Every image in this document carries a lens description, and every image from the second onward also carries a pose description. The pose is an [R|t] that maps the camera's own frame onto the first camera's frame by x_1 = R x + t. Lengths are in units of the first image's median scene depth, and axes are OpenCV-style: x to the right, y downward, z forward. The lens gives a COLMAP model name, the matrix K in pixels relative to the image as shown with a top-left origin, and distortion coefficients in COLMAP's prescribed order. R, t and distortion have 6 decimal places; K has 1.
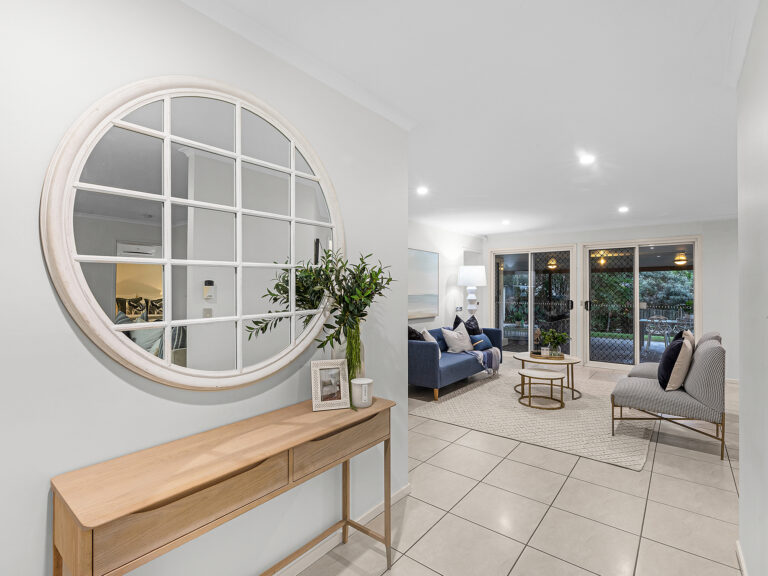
lens RADIAL K [[371.8, 0, 382.8], [0, 371.8, 284.6], [0, 0, 1]] dist [-0.003033, 0.000419]
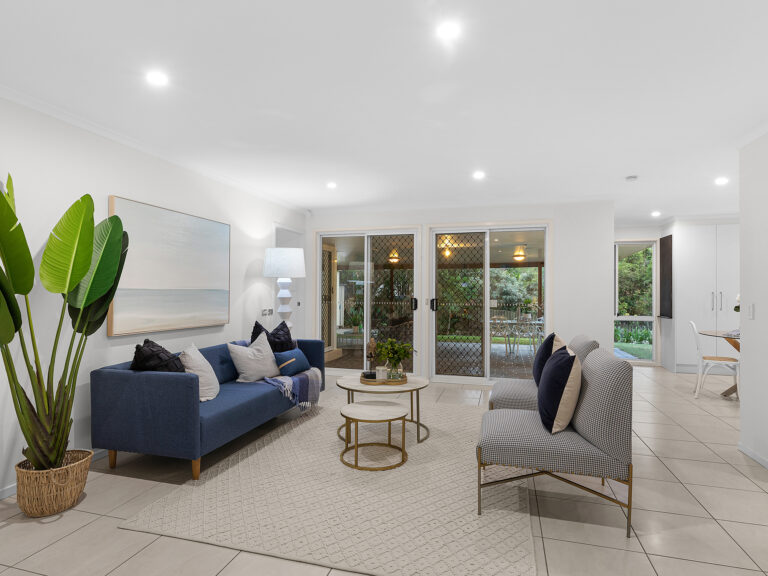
lens RADIAL K [[429.6, 0, 385.5], [0, 429.6, 286.5], [0, 0, 1]] dist [-0.000563, -0.000132]
pose [[0.918805, 0.004865, 0.394683, 0.113746], [-0.006290, 0.999978, 0.002317, 0.019311], [-0.394662, -0.004611, 0.918815, 0.237399]]
